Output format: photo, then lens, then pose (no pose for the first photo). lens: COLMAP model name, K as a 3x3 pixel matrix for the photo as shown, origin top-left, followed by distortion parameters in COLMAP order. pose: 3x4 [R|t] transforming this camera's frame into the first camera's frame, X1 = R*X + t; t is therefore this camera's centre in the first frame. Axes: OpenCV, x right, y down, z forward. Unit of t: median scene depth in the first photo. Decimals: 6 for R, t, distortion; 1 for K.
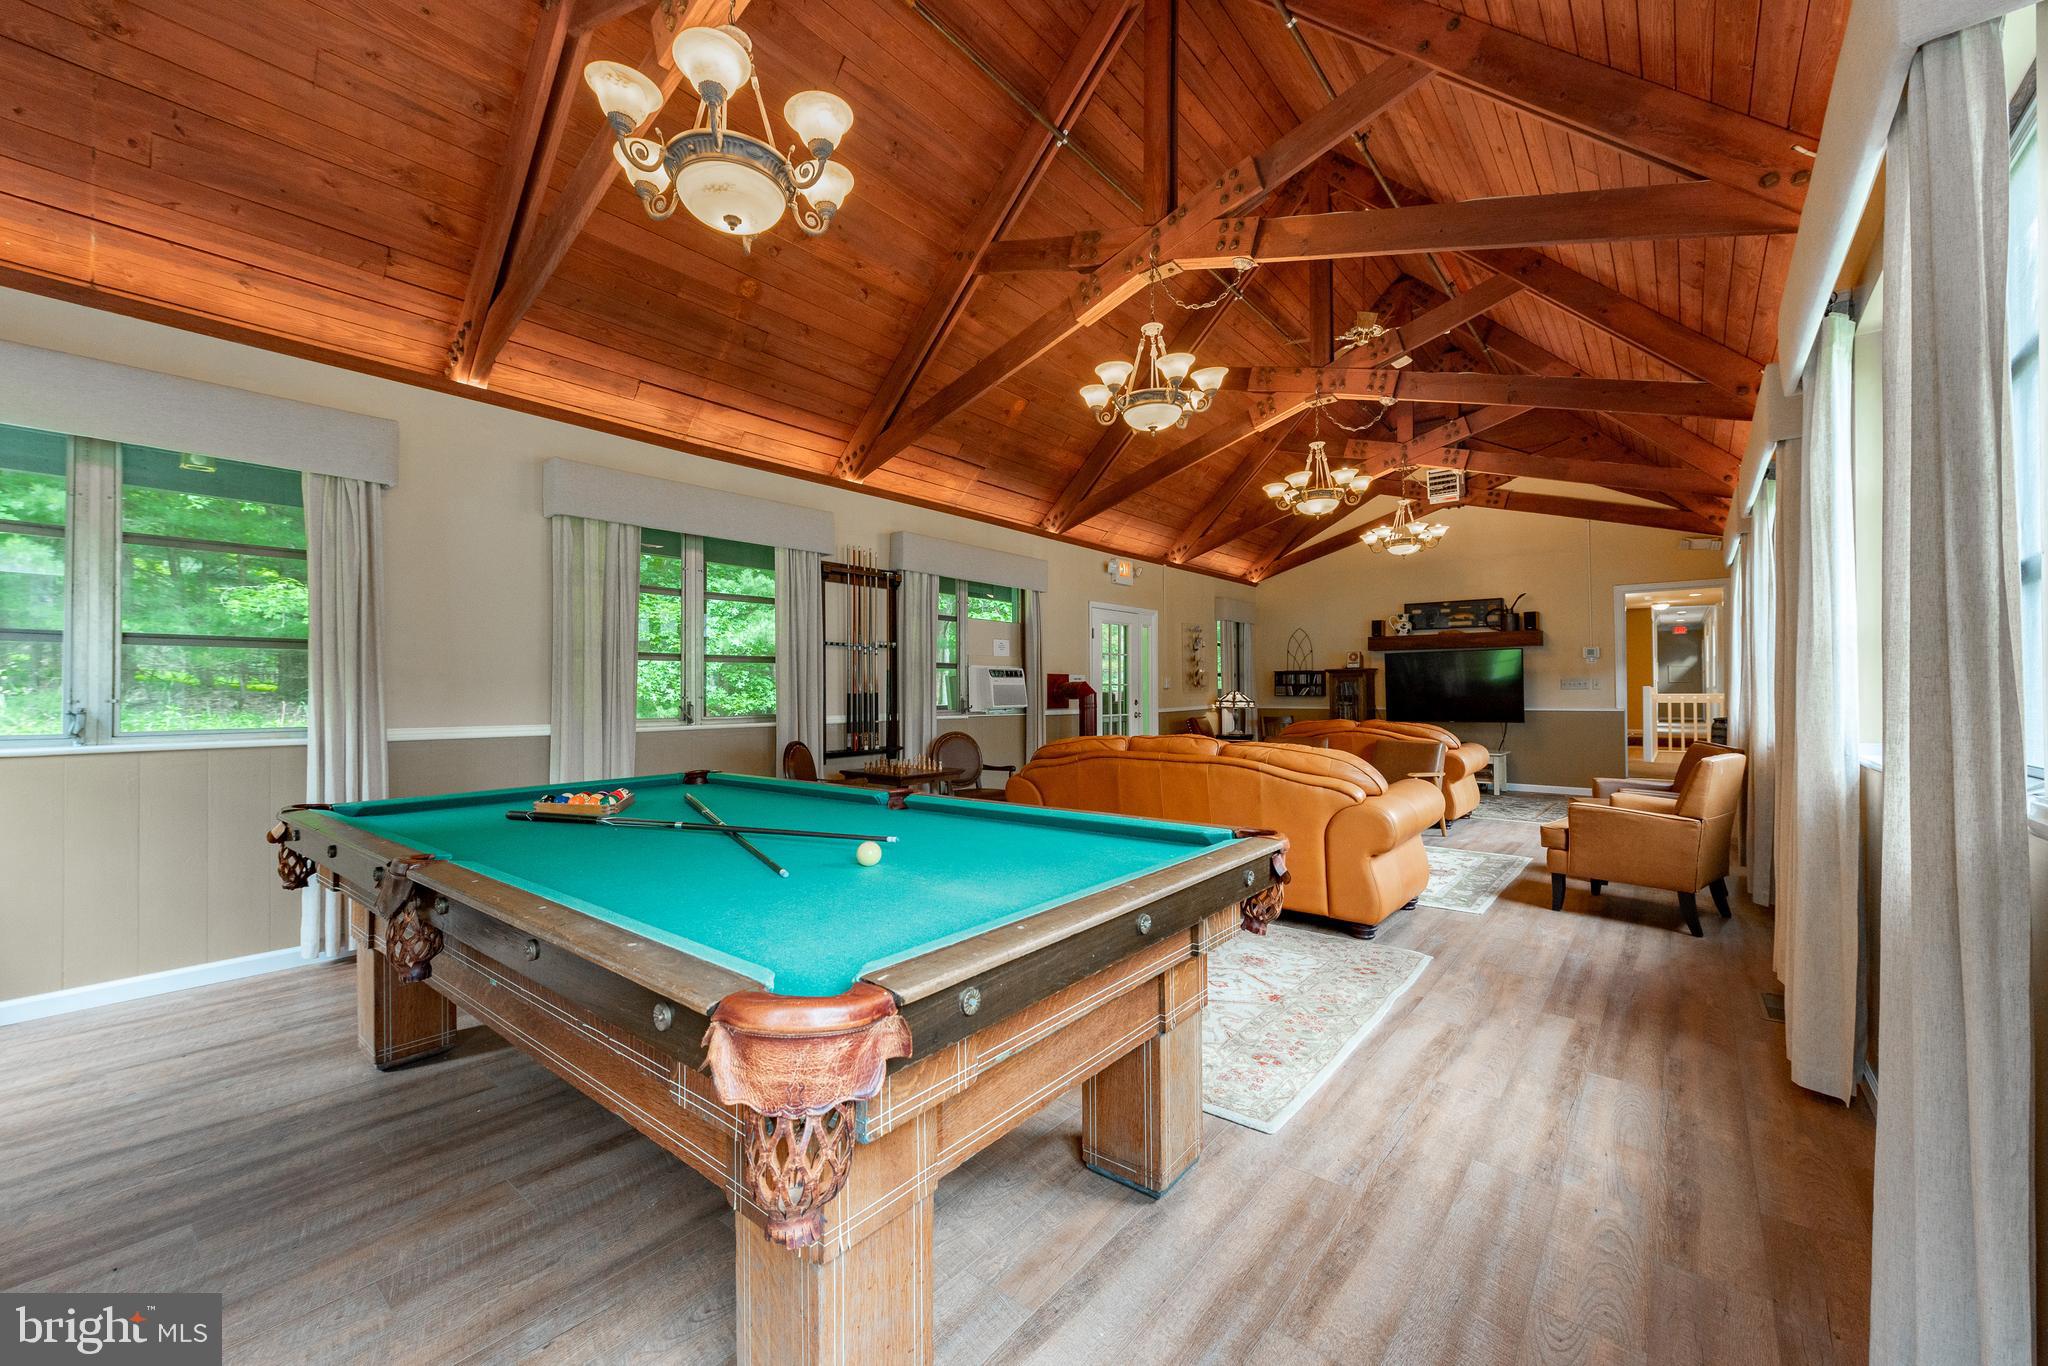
lens RADIAL K [[832.7, 0, 974.3], [0, 832.7, 682.6], [0, 0, 1]] dist [0.002213, 0.000046]
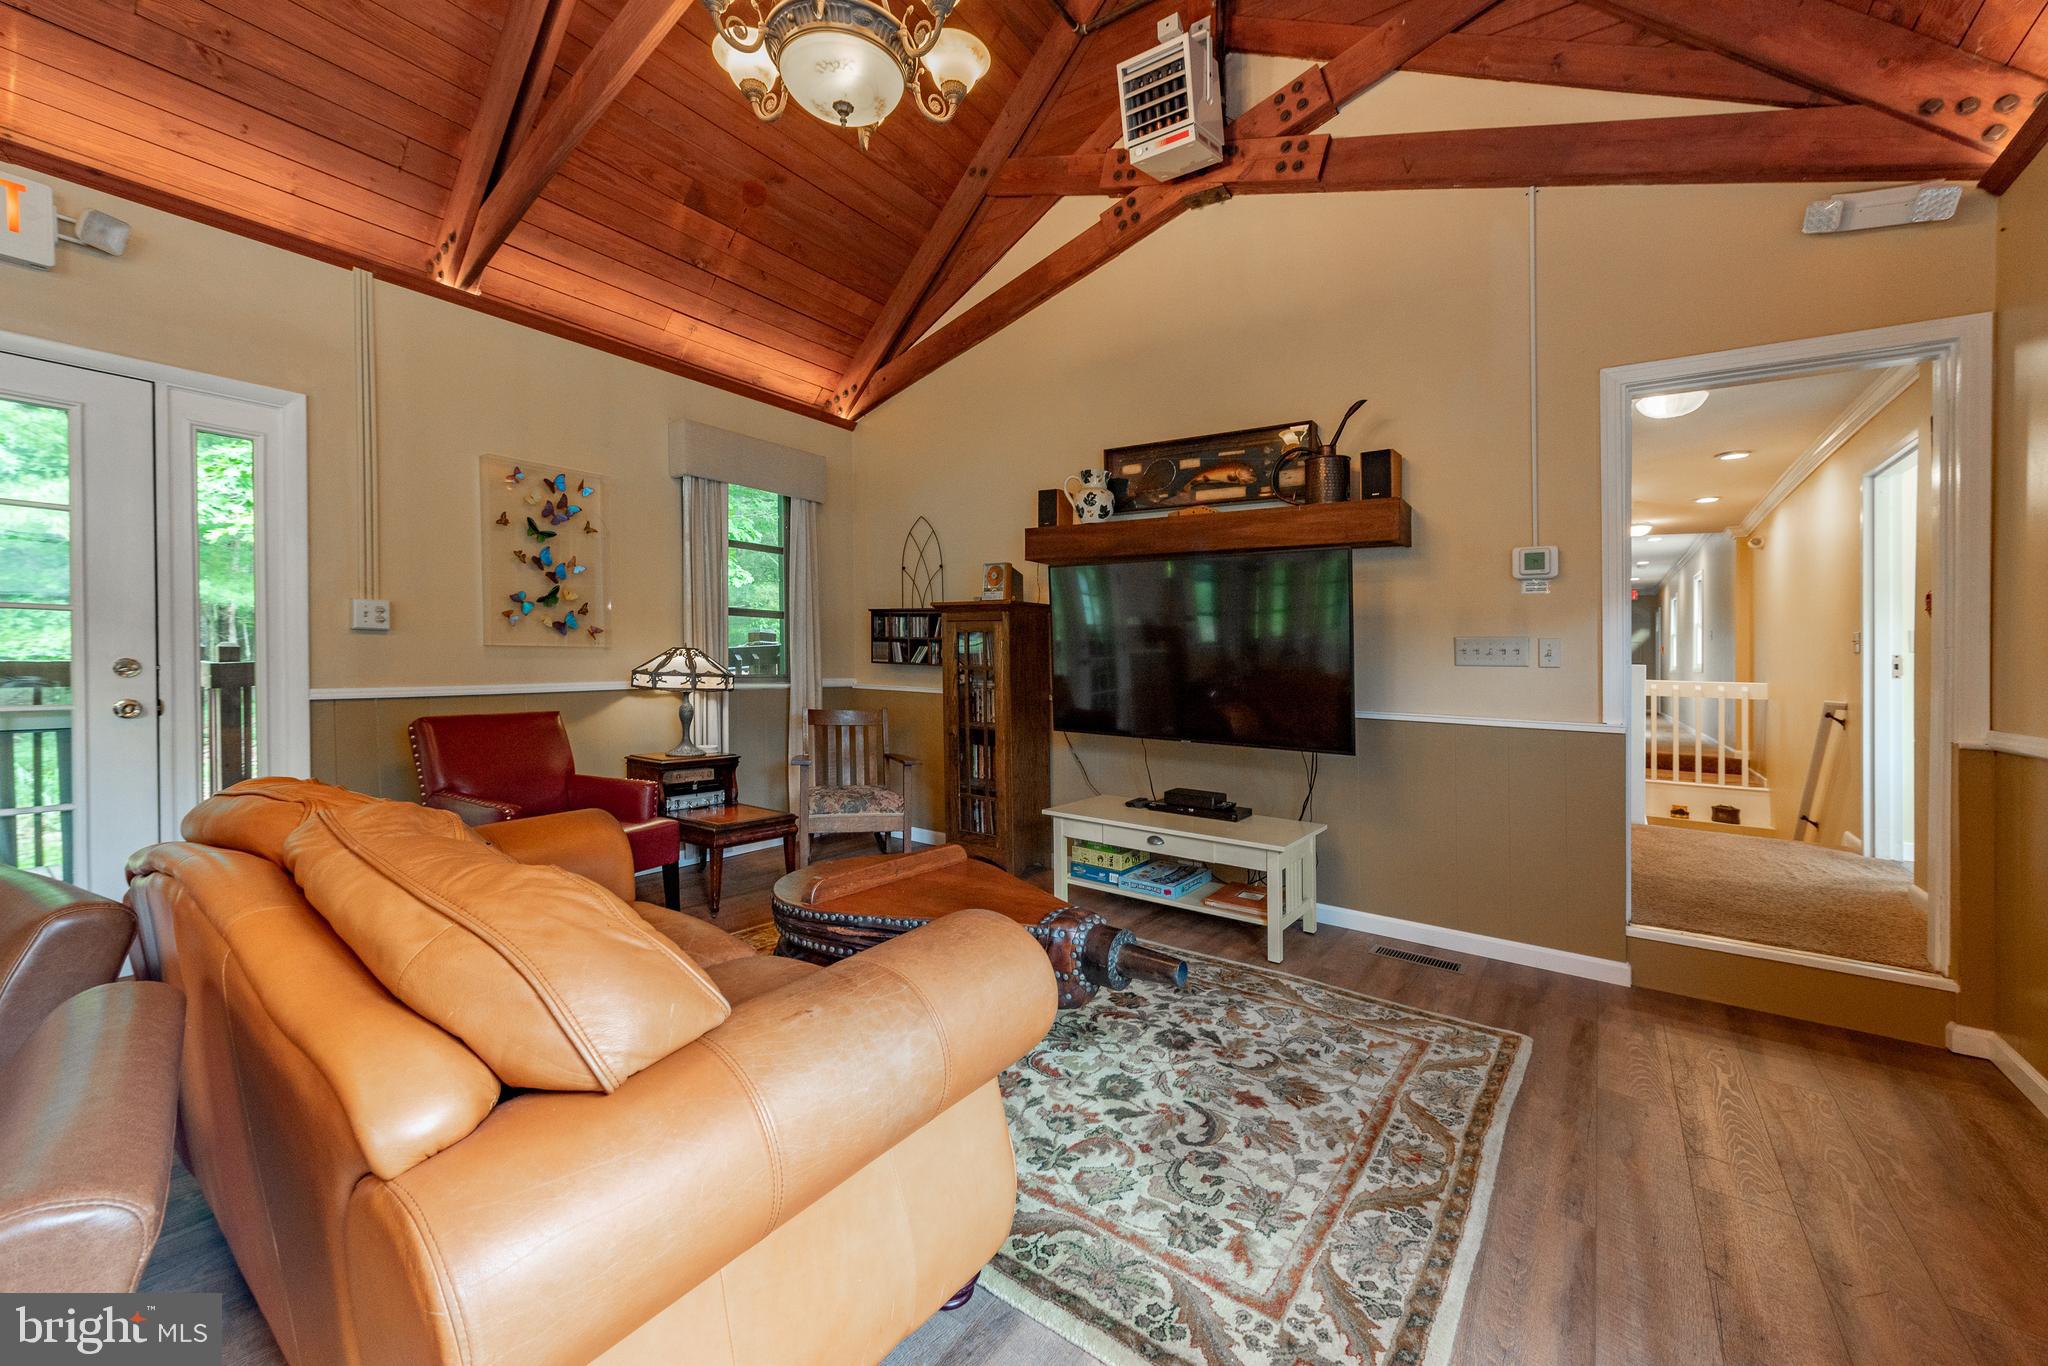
lens RADIAL K [[832.7, 0, 991.4], [0, 832.7, 619.3], [0, 0, 1]] dist [0.002213, 0.000046]
pose [[0.998853, 0.032715, 0.034971, 0.465255], [-0.031618, 0.999004, -0.031492, 0.005013], [-0.035966, 0.030350, 0.998892, 0.613793]]
